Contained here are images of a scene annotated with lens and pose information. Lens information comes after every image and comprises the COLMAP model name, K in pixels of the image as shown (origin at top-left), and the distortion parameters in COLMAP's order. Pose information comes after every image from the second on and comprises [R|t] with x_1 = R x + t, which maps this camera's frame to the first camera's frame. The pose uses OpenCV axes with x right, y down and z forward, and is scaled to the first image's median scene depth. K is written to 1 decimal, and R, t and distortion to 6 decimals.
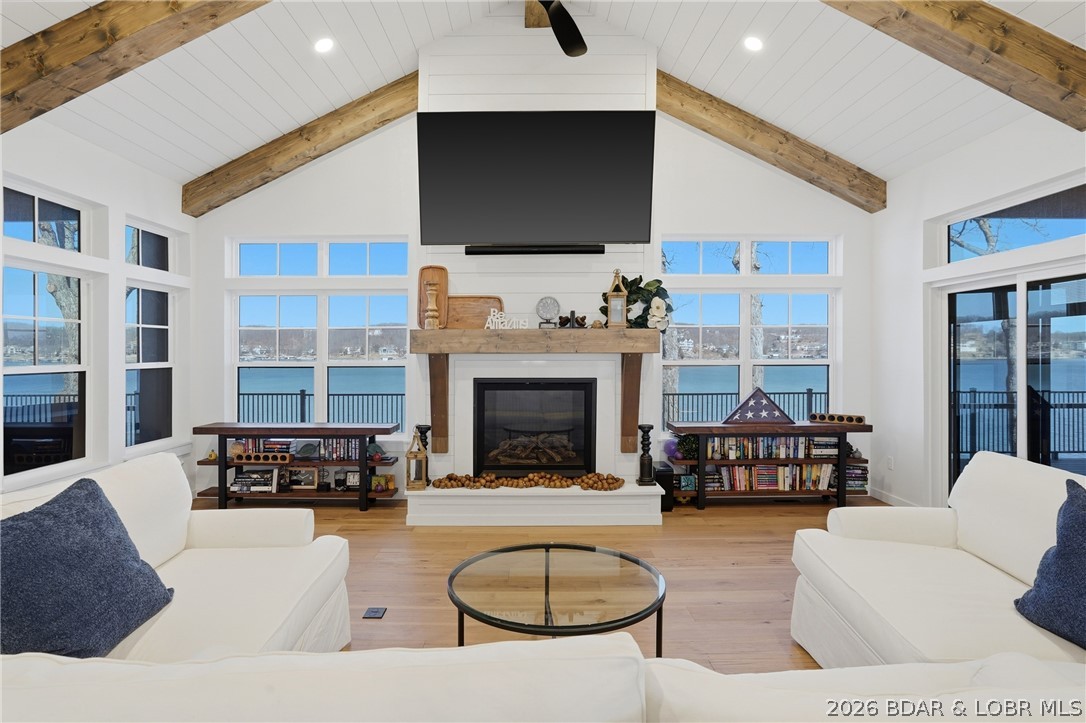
lens RADIAL K [[551.2, 0, 545.0], [0, 551.2, 357.4], [0, 0, 1]] dist [-0.025898, 0.001885]
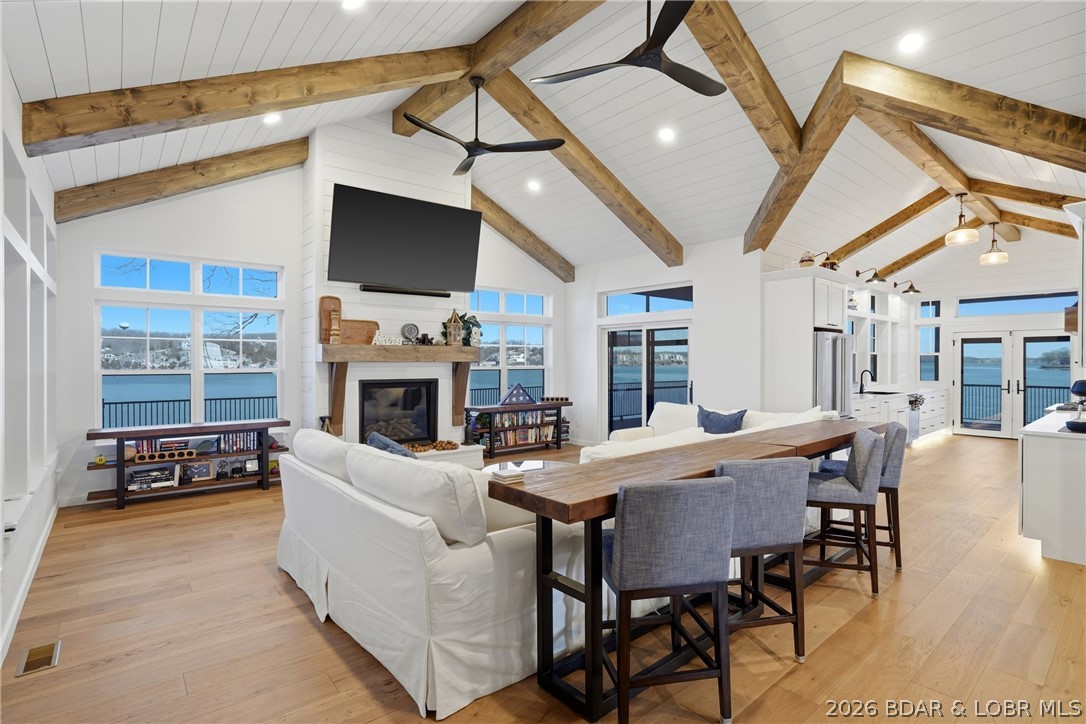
lens RADIAL K [[522.3, 0, 519.1], [0, 522.3, 361.4], [0, 0, 1]] dist [-0.022731, 0.002449]
pose [[0.796341, 0.002538, 0.604843, -0.579416], [0.001776, 0.999977, -0.006535, 0.000732], [-0.604846, 0.006278, 0.796318, -0.268501]]
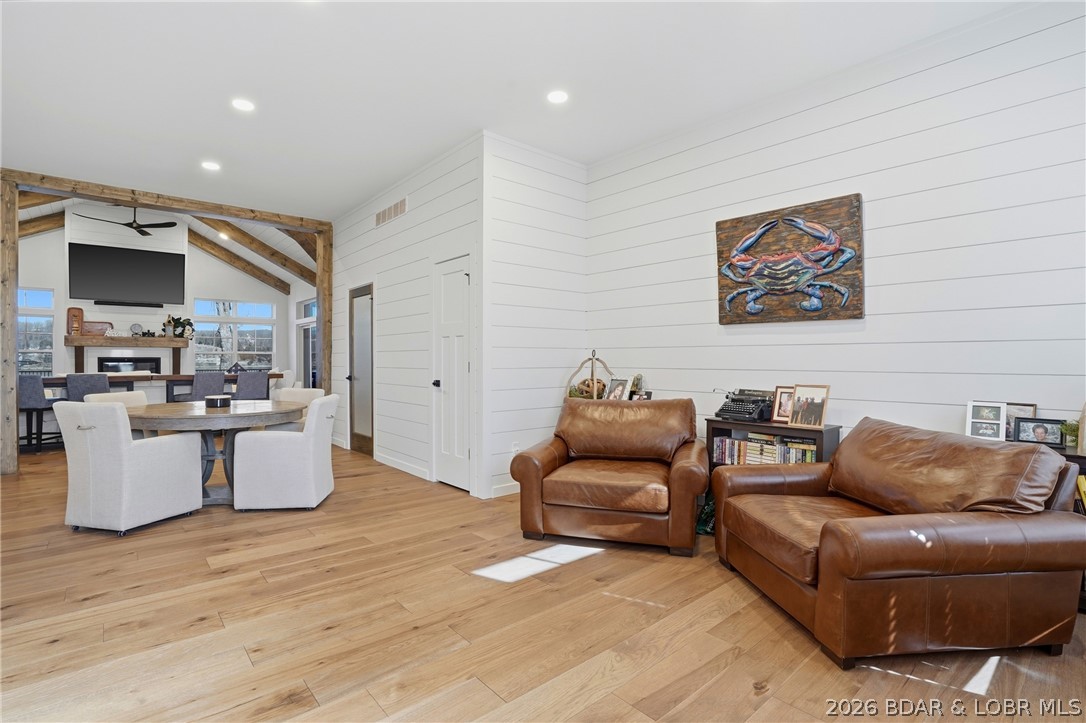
lens RADIAL K [[522.3, 0, 510.0], [0, 522.3, 376.0], [0, 0, 1]] dist [-0.022731, 0.002449]
pose [[0.784110, -0.016301, 0.620407, -0.111626], [-0.000535, 0.999637, 0.026940, 0.054659], [-0.620621, -0.021456, 0.783817, -1.707720]]
